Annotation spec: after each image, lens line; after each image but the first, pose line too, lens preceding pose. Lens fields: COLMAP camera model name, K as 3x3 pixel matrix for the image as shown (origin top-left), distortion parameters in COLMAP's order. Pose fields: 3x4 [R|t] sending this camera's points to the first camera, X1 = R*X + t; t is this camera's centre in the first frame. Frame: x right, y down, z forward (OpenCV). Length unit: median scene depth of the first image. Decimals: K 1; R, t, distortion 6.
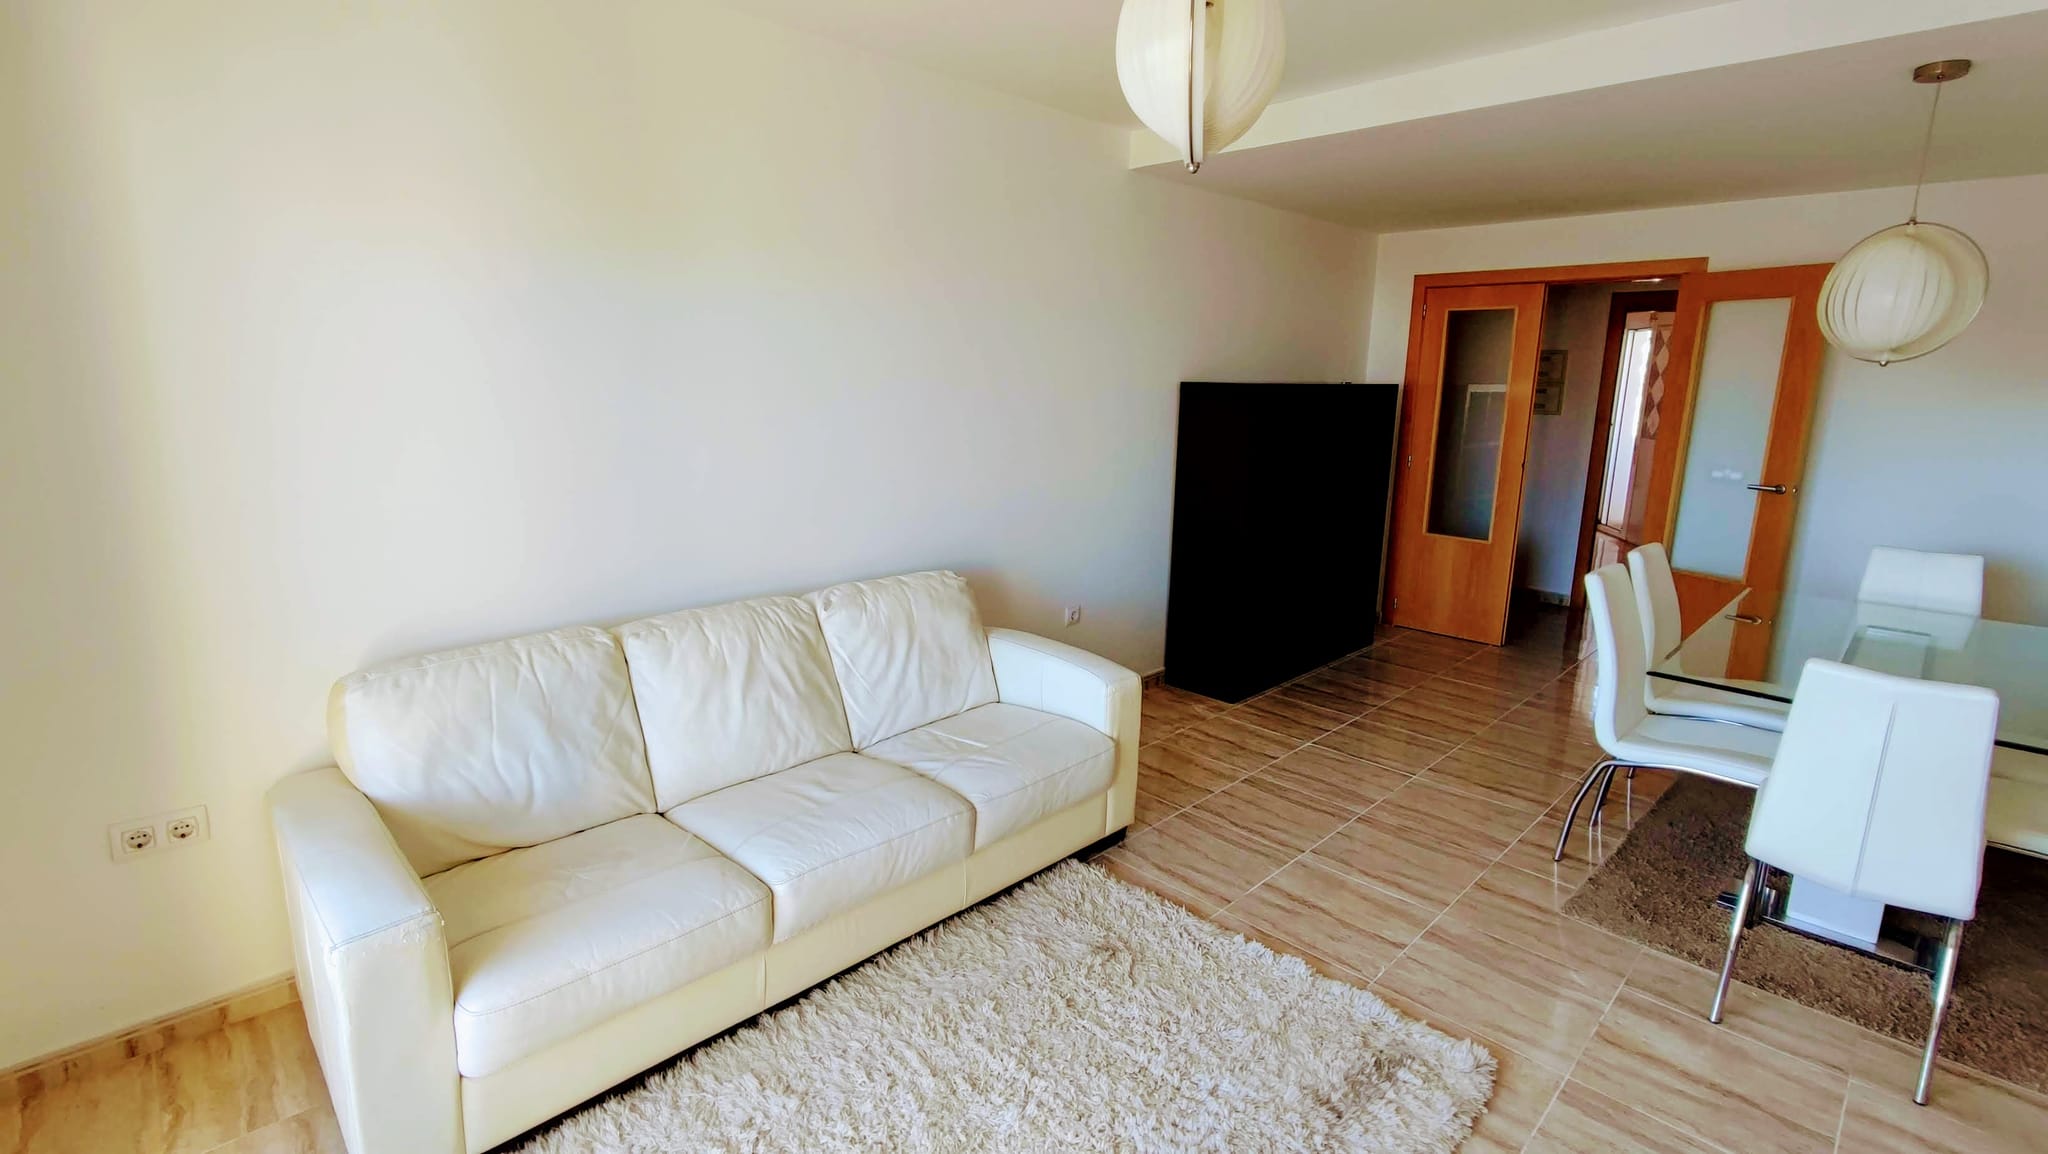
lens RADIAL K [[937.0, 0, 1024.0], [0, 937.0, 569.3], [0, 0, 1]] dist [-0.000774, -0.000634]
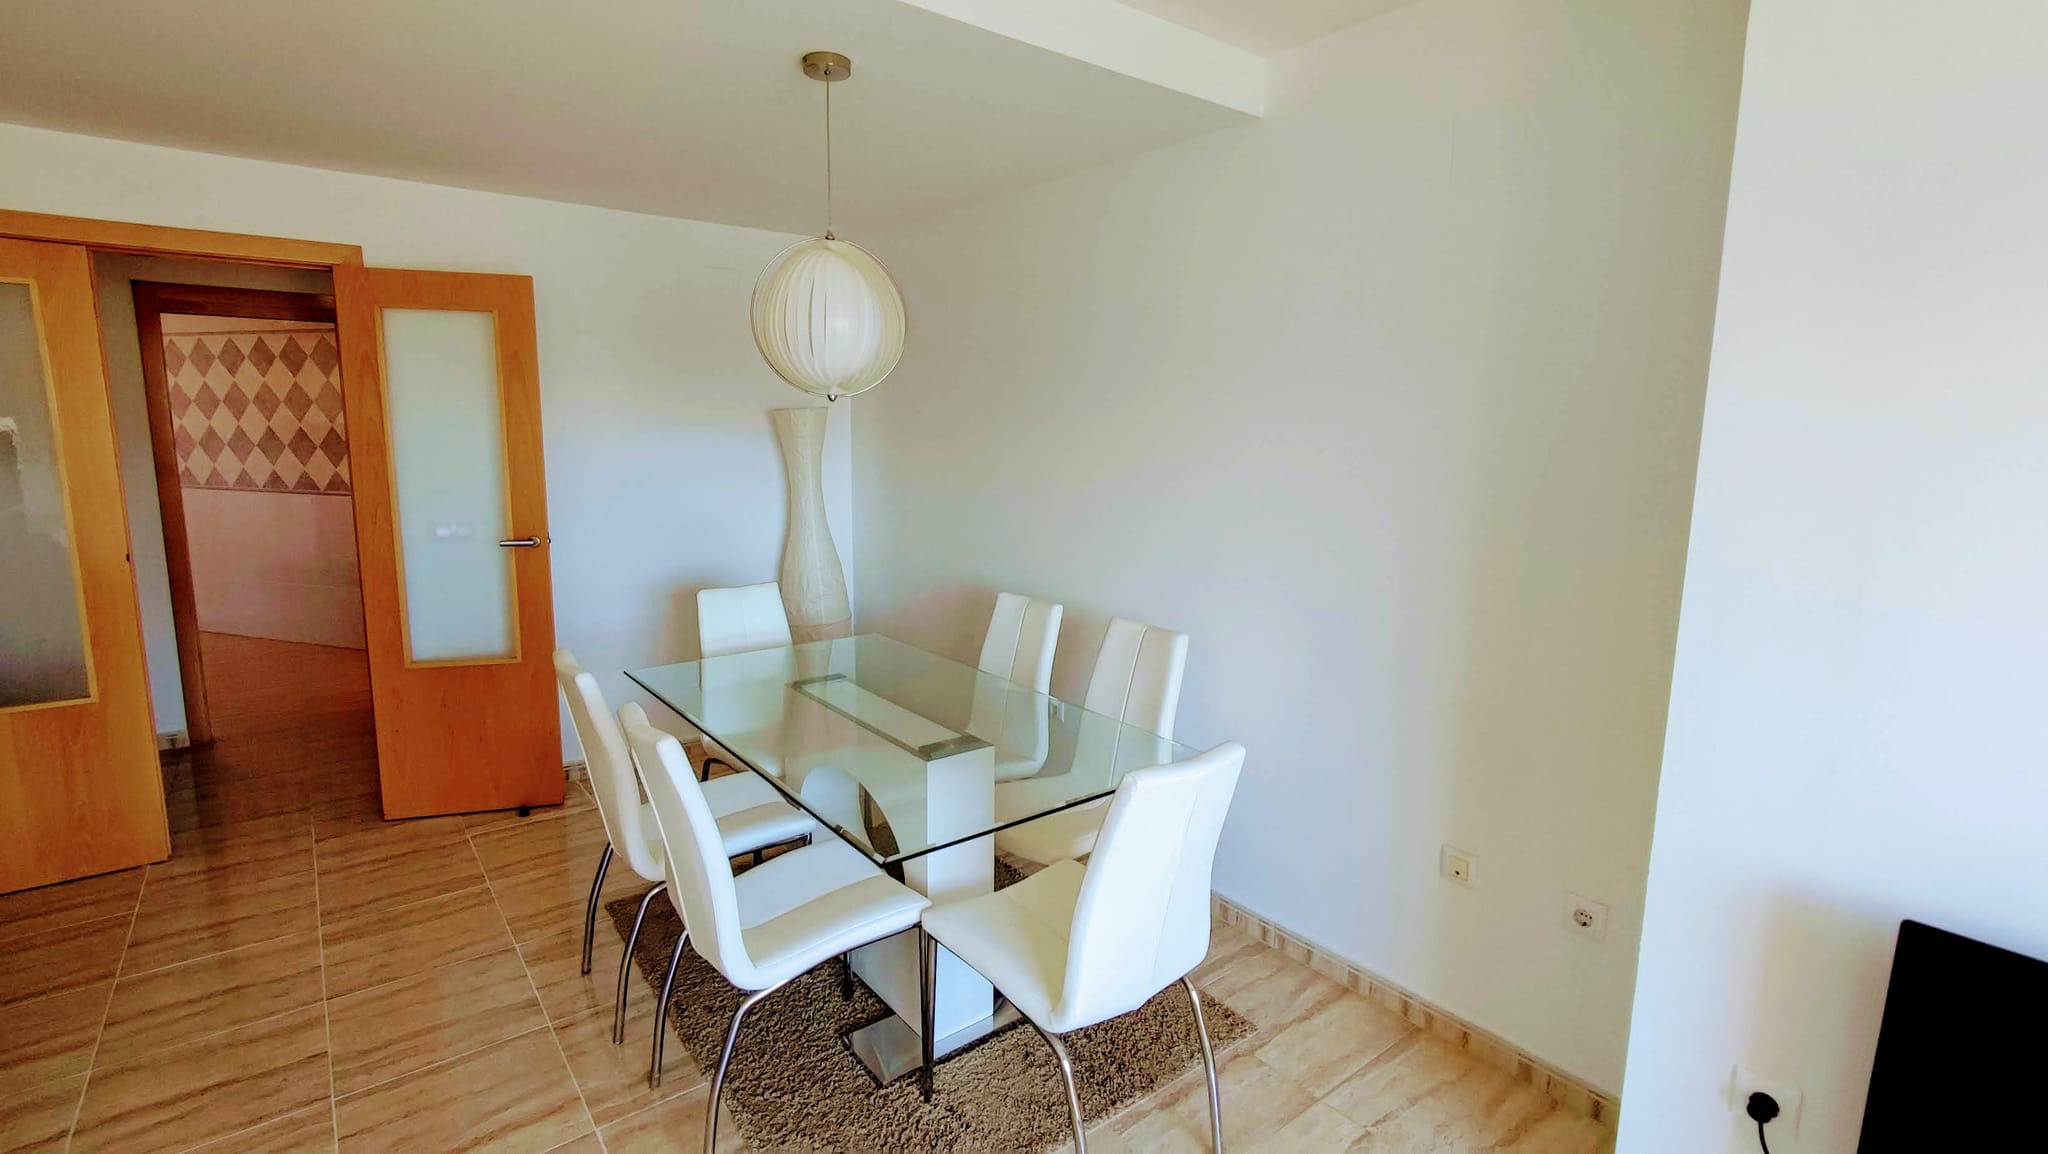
lens RADIAL K [[937.0, 0, 1020.0], [0, 937.0, 562.2], [0, 0, 1]] dist [-0.000774, -0.000634]
pose [[0.130698, -0.163912, 0.977778, 0.038760], [0.193778, 0.971440, 0.136947, -0.093113], [-0.972300, 0.171573, 0.158728, 0.423552]]
